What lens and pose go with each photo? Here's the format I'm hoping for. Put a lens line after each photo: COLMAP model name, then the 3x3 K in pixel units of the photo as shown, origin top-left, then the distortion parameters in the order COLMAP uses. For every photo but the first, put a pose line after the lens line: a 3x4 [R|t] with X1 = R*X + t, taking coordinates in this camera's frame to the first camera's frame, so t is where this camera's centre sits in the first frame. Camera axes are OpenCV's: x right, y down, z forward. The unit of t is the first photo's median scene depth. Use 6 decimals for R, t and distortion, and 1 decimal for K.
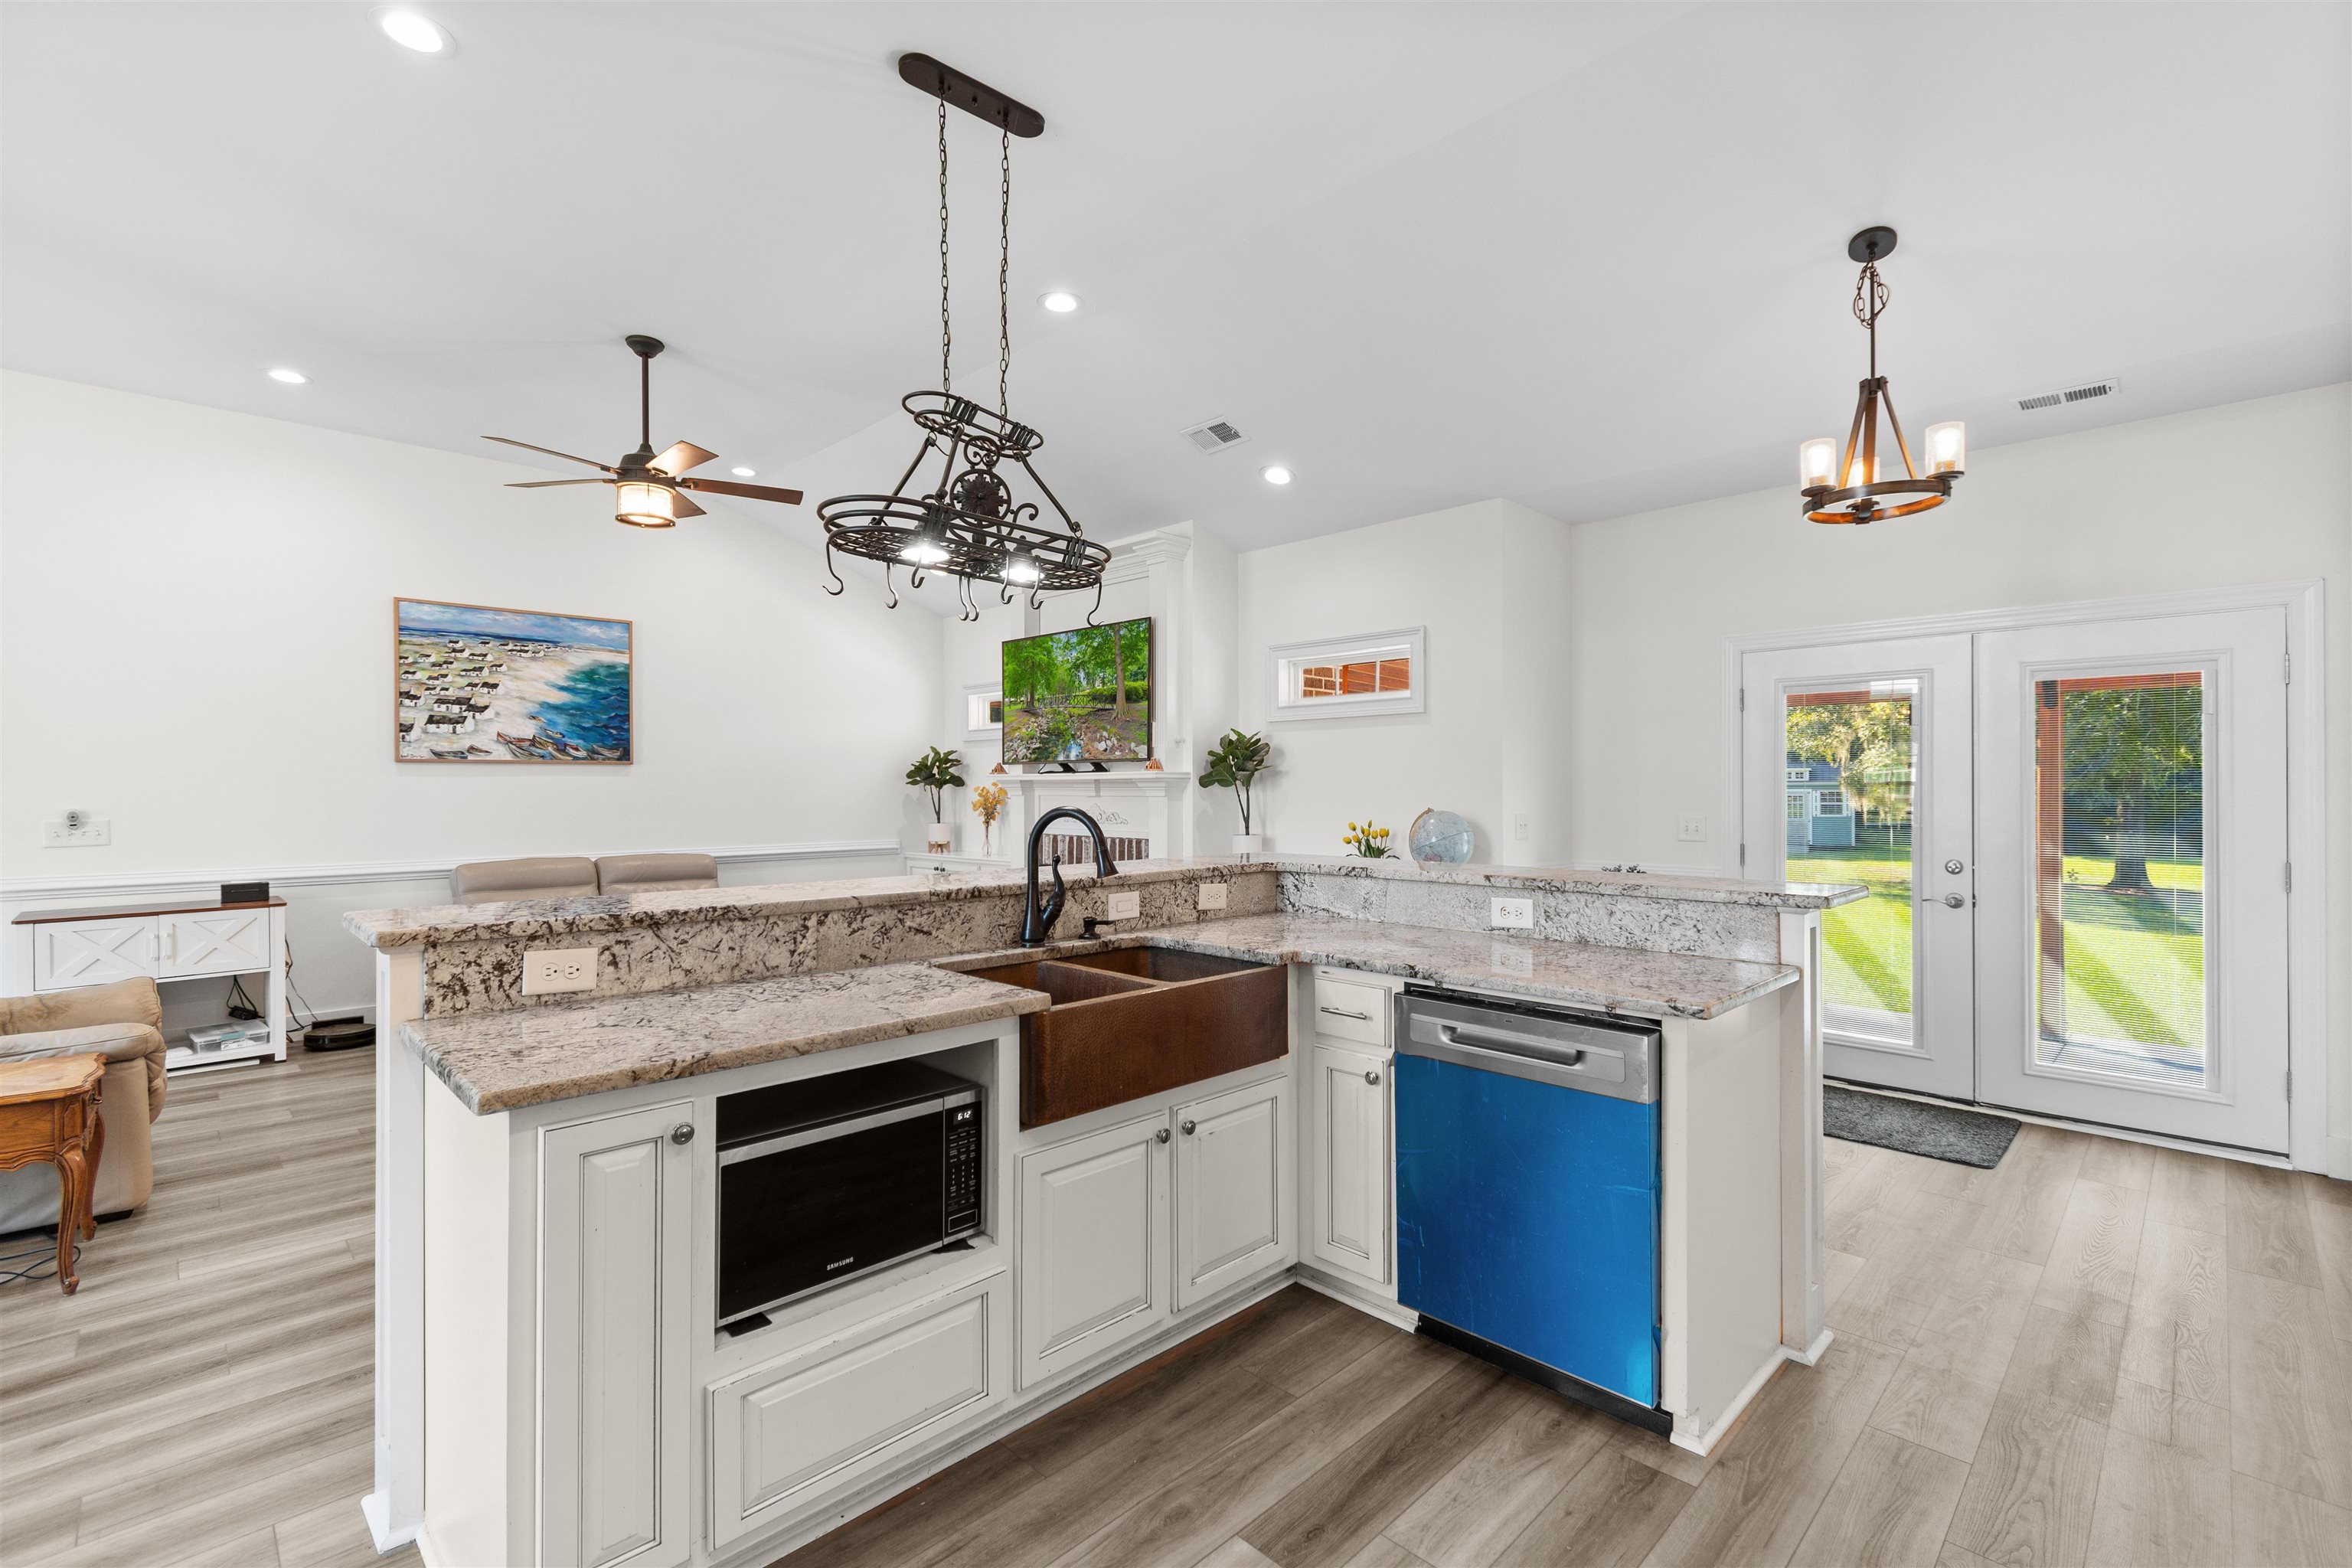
lens RADIAL K [[1068.5, 0, 1172.4], [0, 1068.5, 784.6], [0, 0, 1]] dist [0.009580, -0.000647]
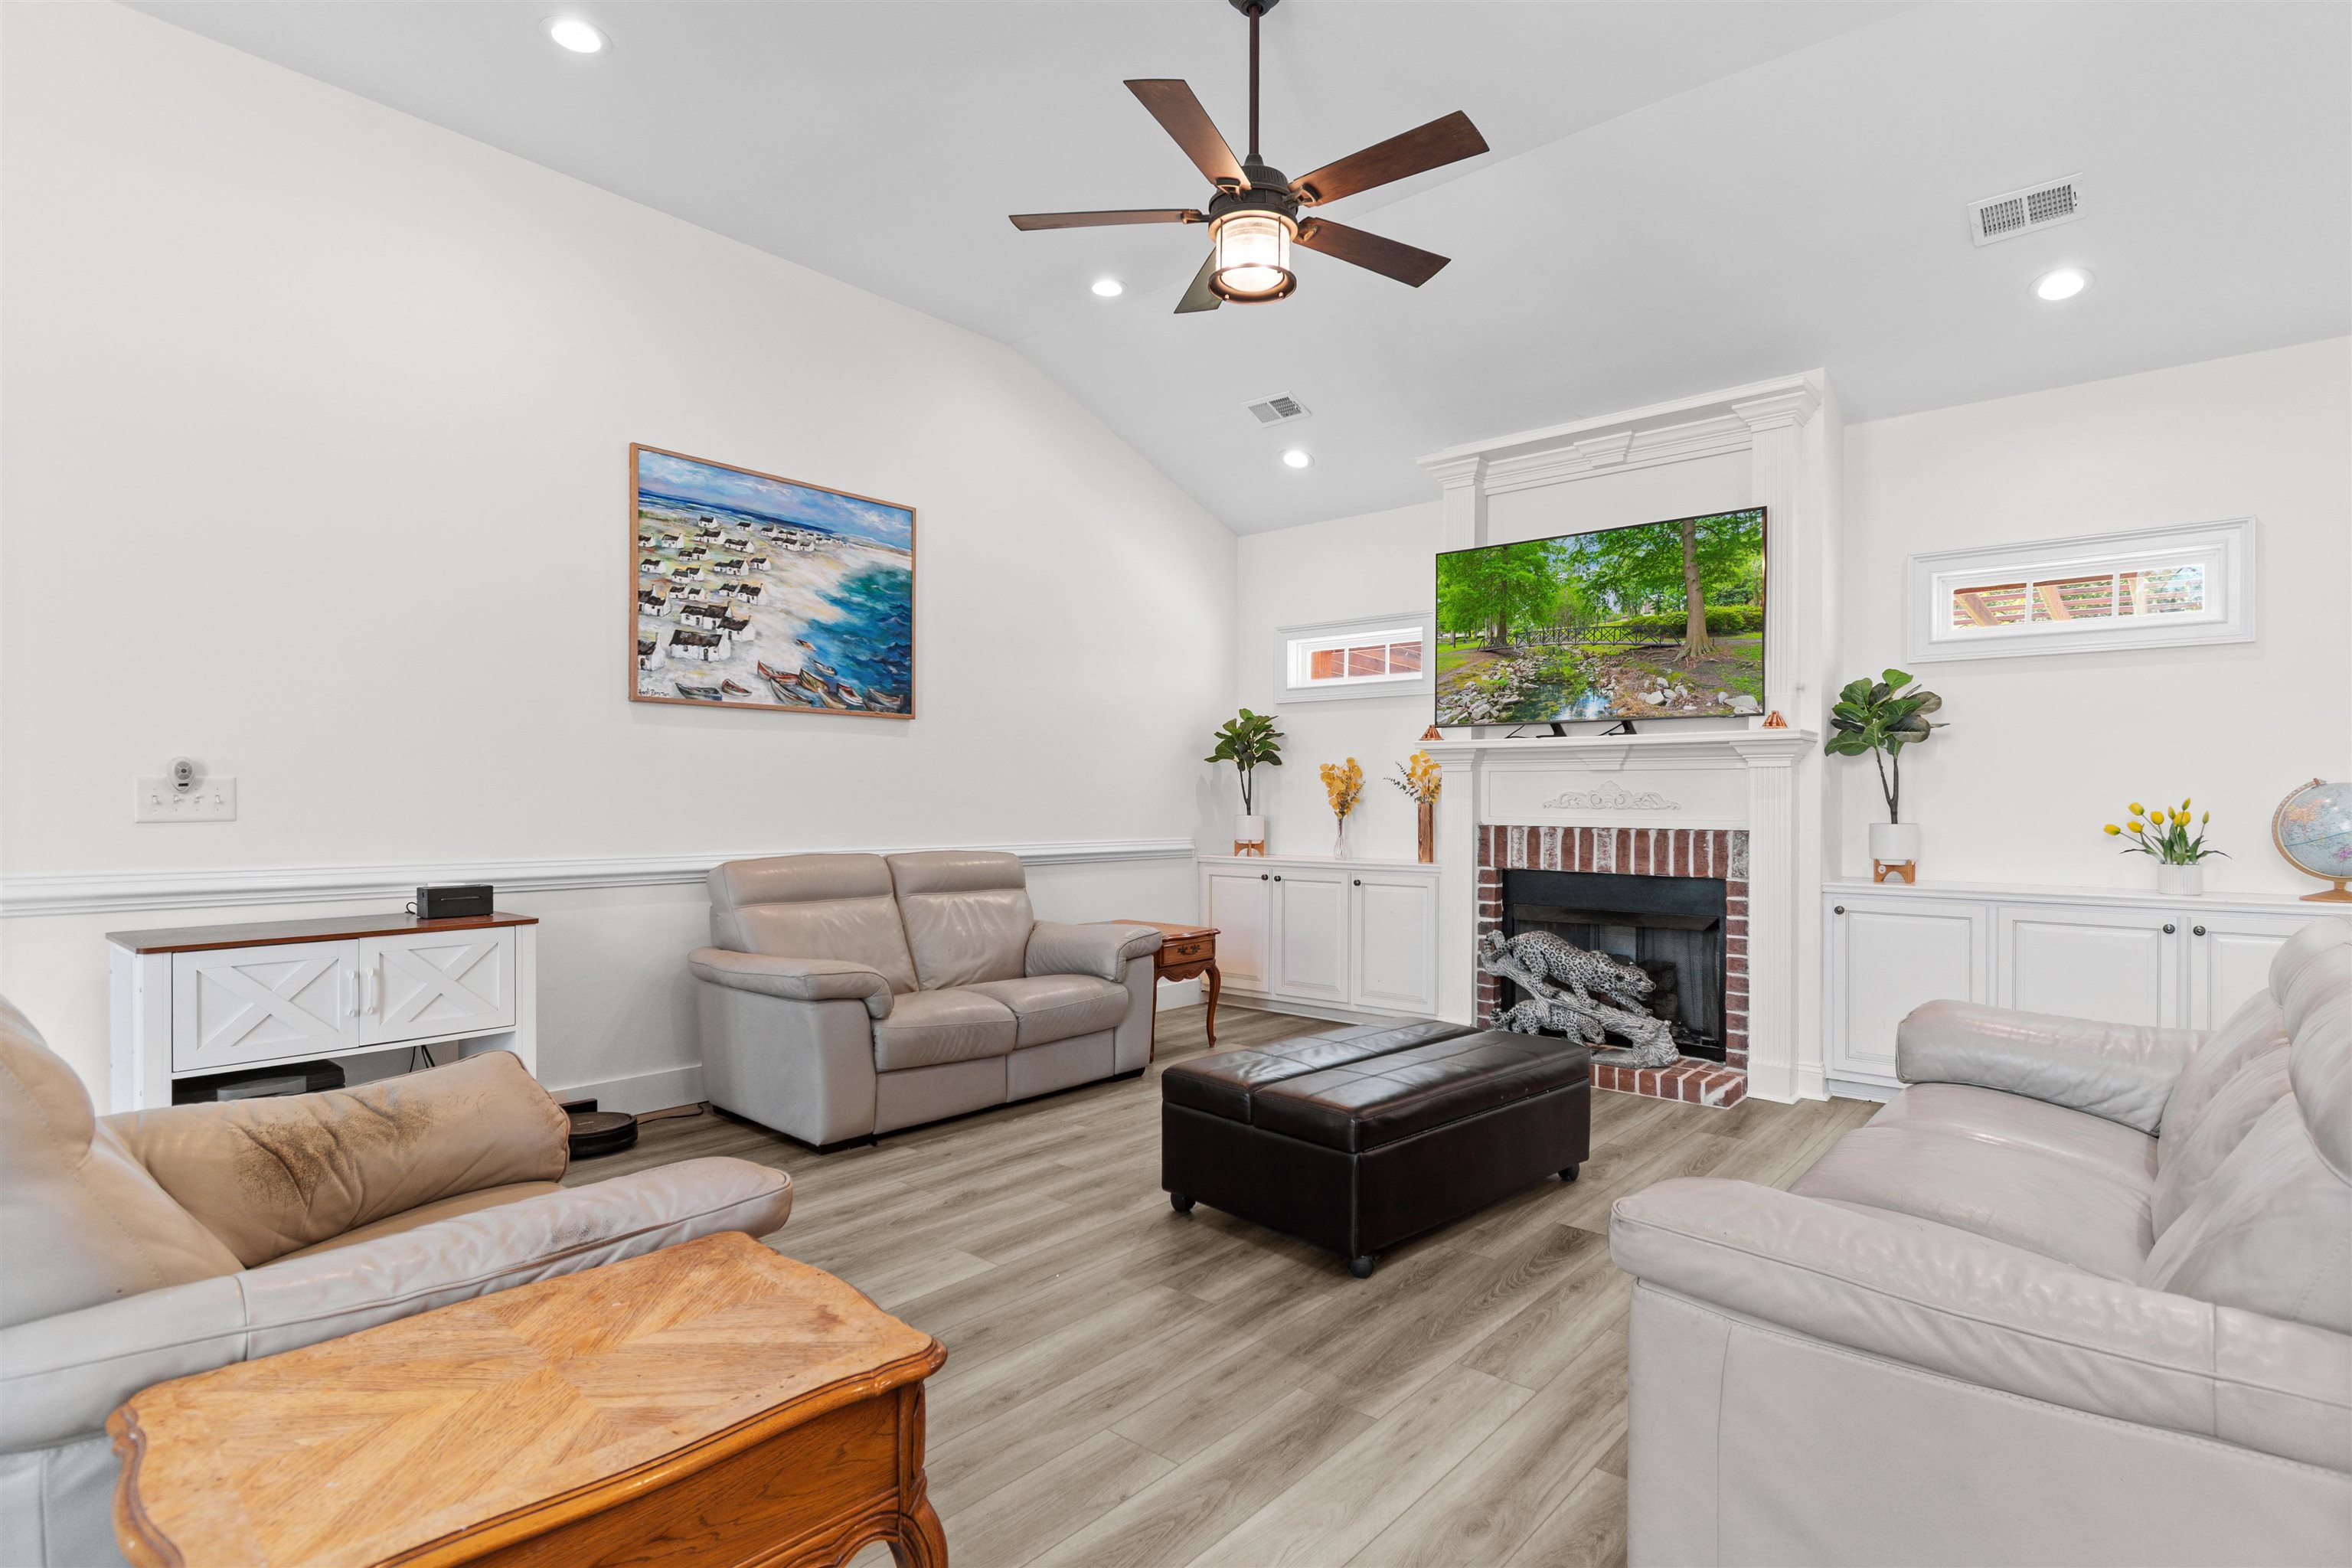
lens RADIAL K [[1193.0, 0, 1181.5], [0, 1193.0, 798.2], [0, 0, 1]] dist [-0.000528, -0.000109]
pose [[0.995041, 0.009239, 0.099033, -0.446021], [-0.009331, 0.999956, 0.000470, 0.032063], [-0.099025, -0.001392, 0.995084, 0.248496]]
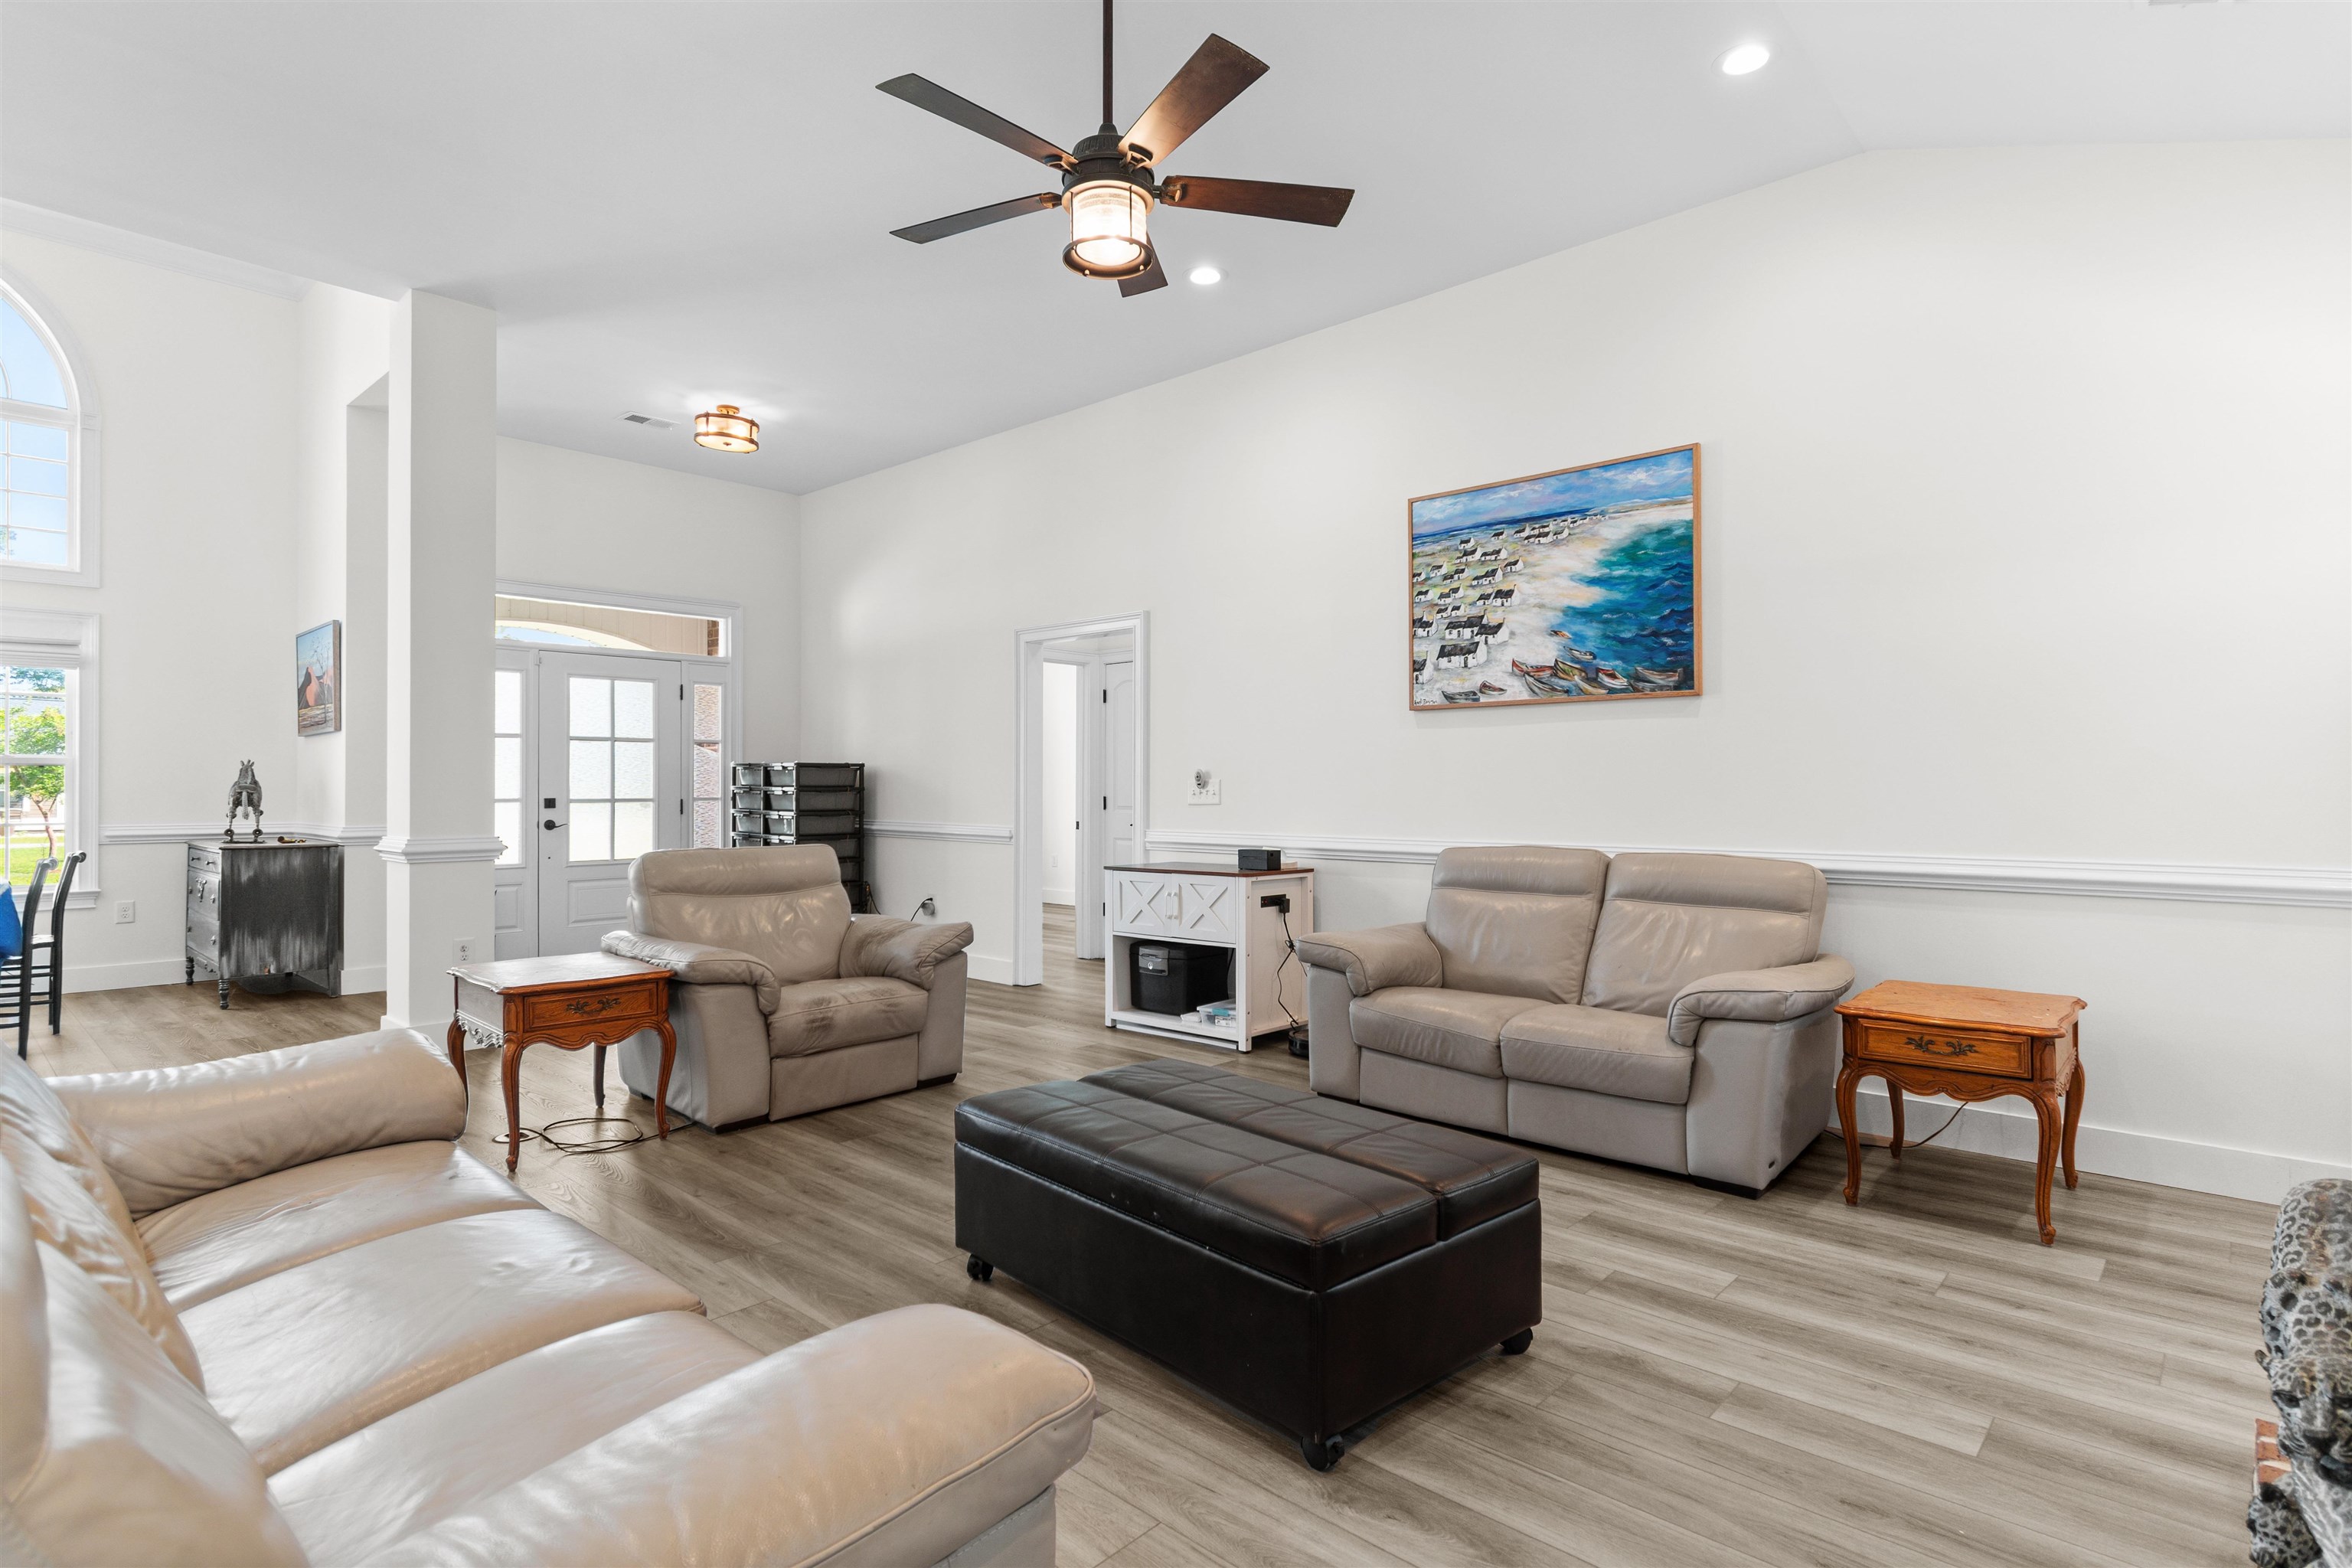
lens RADIAL K [[1193.0, 0, 1192.0], [0, 1193.0, 784.5], [0, 0, 1]] dist [-0.000528, -0.000109]
pose [[0.057713, -0.000464, -0.998333, 0.124657], [0.002378, 0.999997, -0.000327, 0.030952], [0.998330, -0.002355, 0.057714, 0.755626]]
